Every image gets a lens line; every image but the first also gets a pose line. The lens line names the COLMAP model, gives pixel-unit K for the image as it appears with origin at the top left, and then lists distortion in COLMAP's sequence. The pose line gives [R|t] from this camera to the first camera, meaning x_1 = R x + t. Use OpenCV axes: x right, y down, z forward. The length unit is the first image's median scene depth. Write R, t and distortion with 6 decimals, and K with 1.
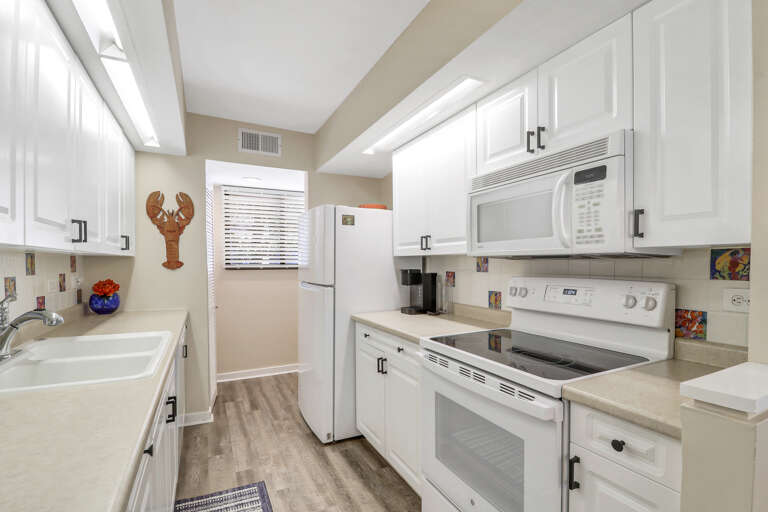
lens RADIAL K [[368.6, 0, 384.8], [0, 368.6, 267.6], [0, 0, 1]] dist [0.011201, -0.019692]
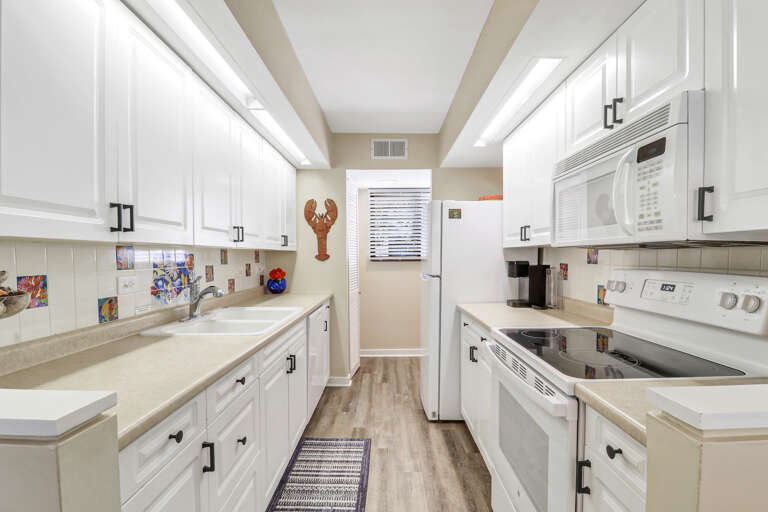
lens RADIAL K [[368.6, 0, 384.8], [0, 368.6, 267.6], [0, 0, 1]] dist [0.011201, -0.019692]
pose [[0.890849, 0.009466, -0.454201, 0.227413], [0.000090, 0.999779, 0.021014, 0.001942], [0.454300, -0.018761, 0.890651, -0.026908]]
